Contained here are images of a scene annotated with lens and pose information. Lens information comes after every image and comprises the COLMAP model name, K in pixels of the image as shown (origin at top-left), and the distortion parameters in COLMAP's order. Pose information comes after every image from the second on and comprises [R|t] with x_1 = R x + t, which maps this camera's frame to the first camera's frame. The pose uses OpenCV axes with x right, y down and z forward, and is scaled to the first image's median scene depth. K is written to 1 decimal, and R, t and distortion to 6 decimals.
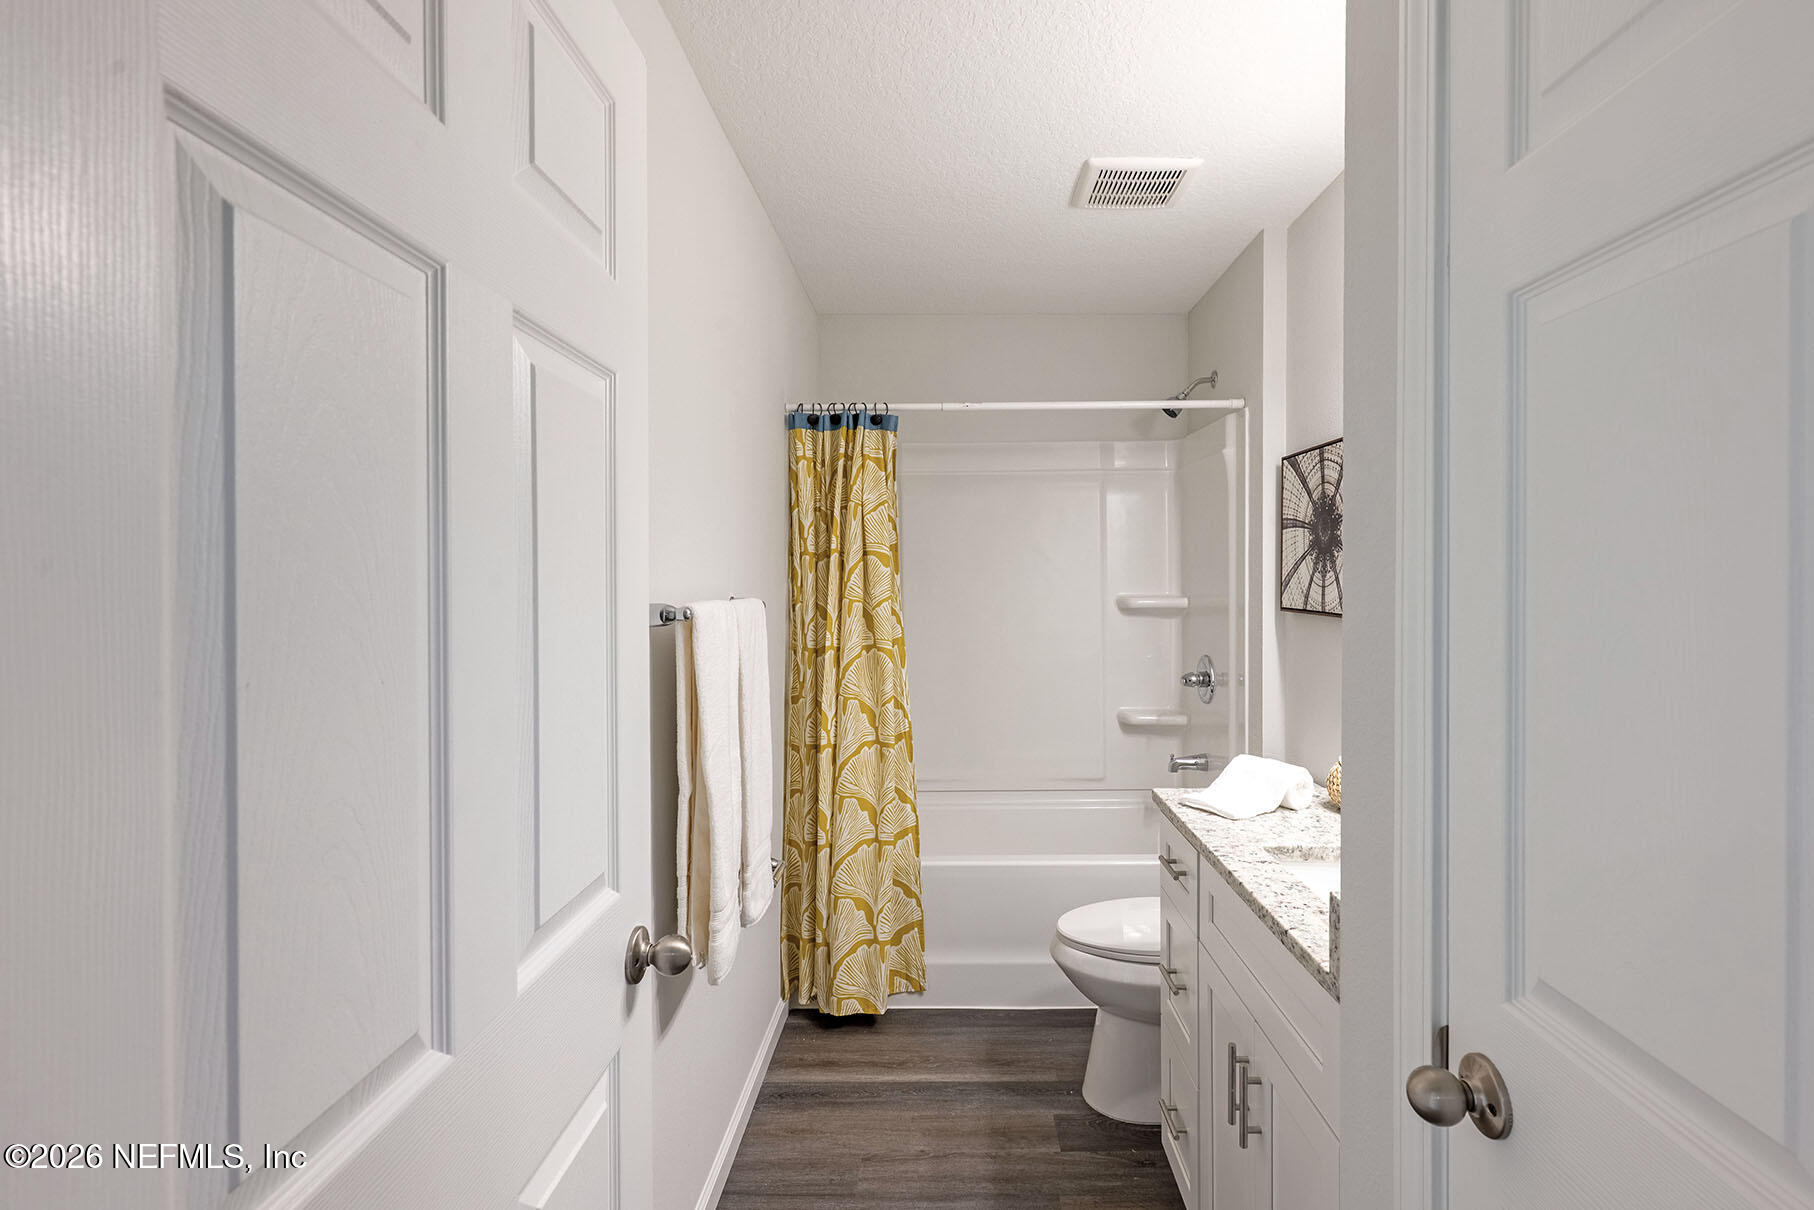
lens RADIAL K [[883.3, 0, 897.4], [0, 883.3, 598.8], [0, 0, 1]] dist [0.001770, 0.000804]
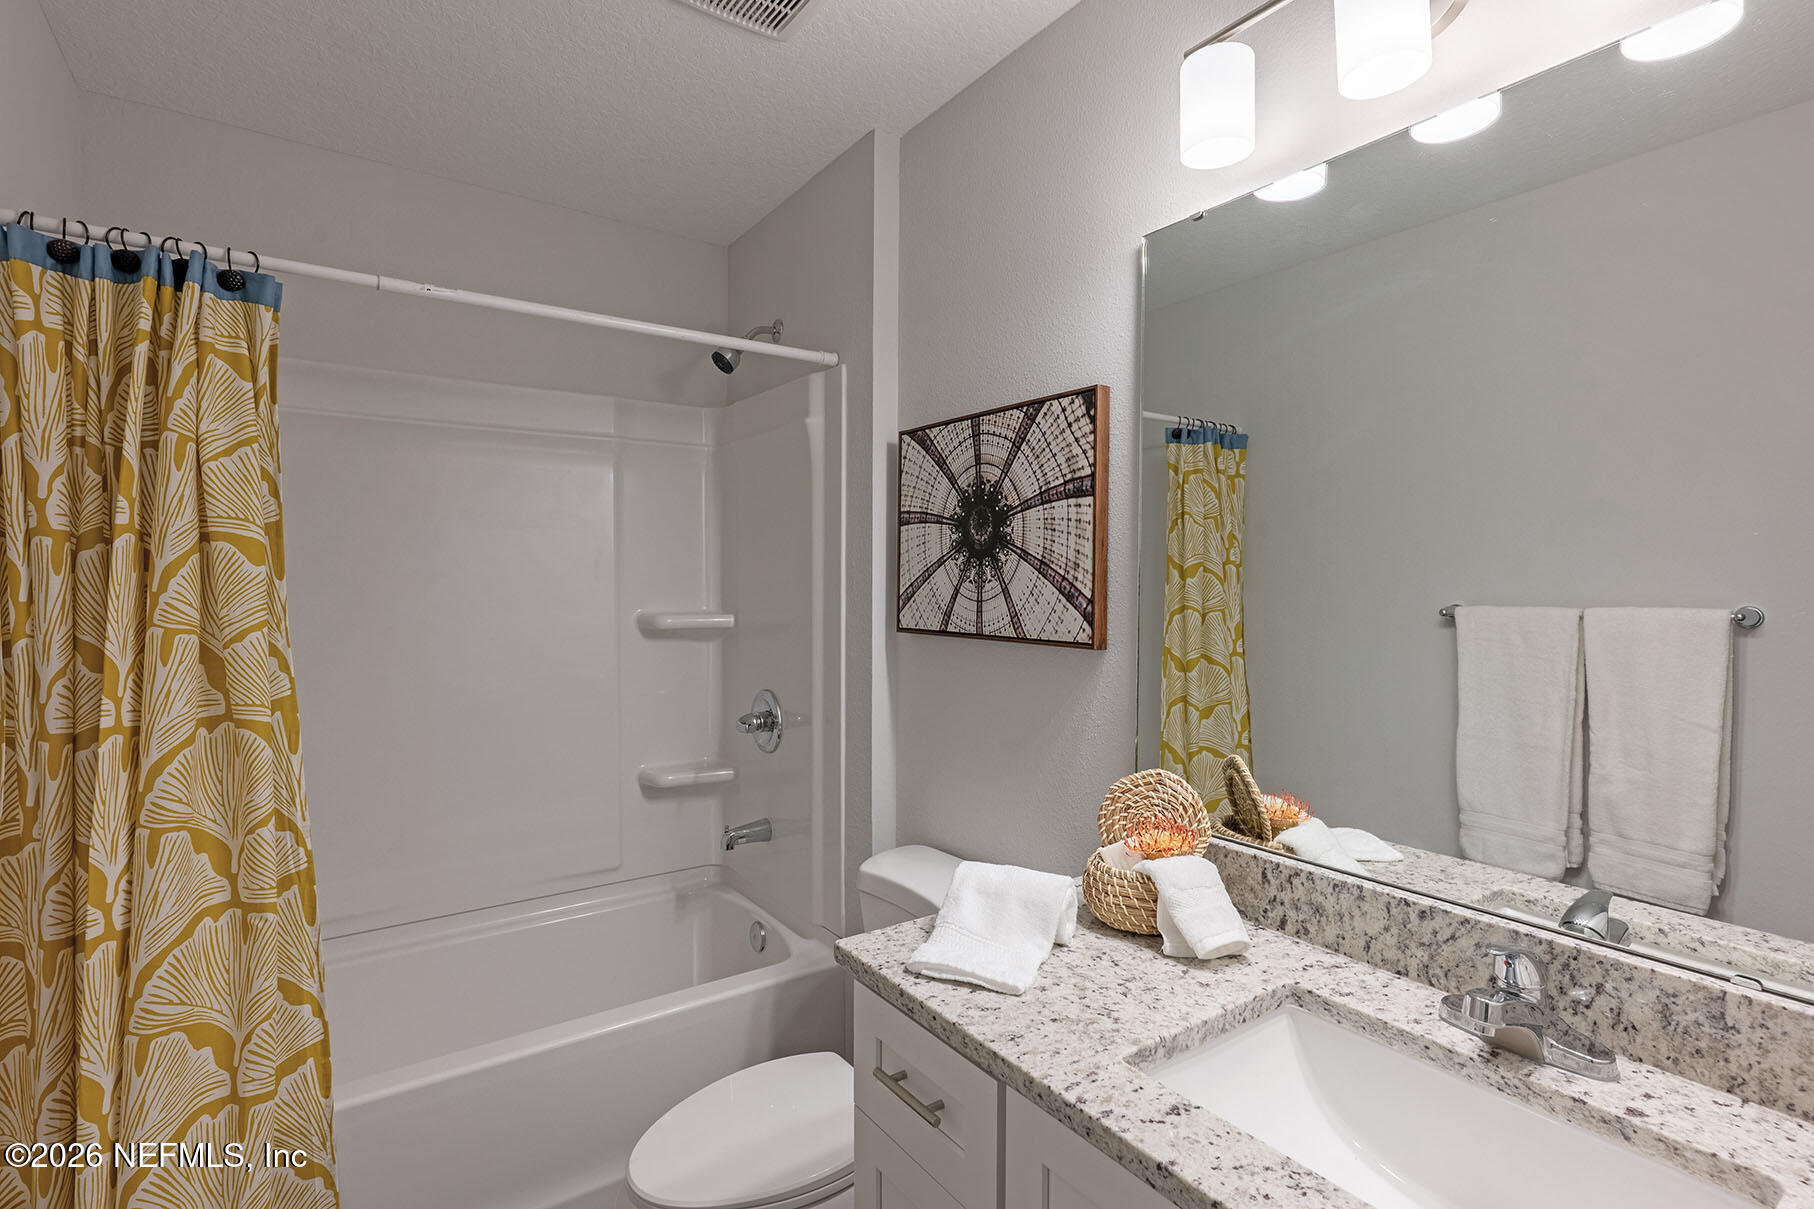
lens RADIAL K [[883.3, 0, 897.4], [0, 883.3, 598.3], [0, 0, 1]] dist [0.001770, 0.000804]
pose [[0.796189, -0.001981, 0.605045, -0.027246], [0.009725, 0.999907, -0.009523, -0.007610], [-0.604970, 0.013466, 0.796135, 0.355699]]
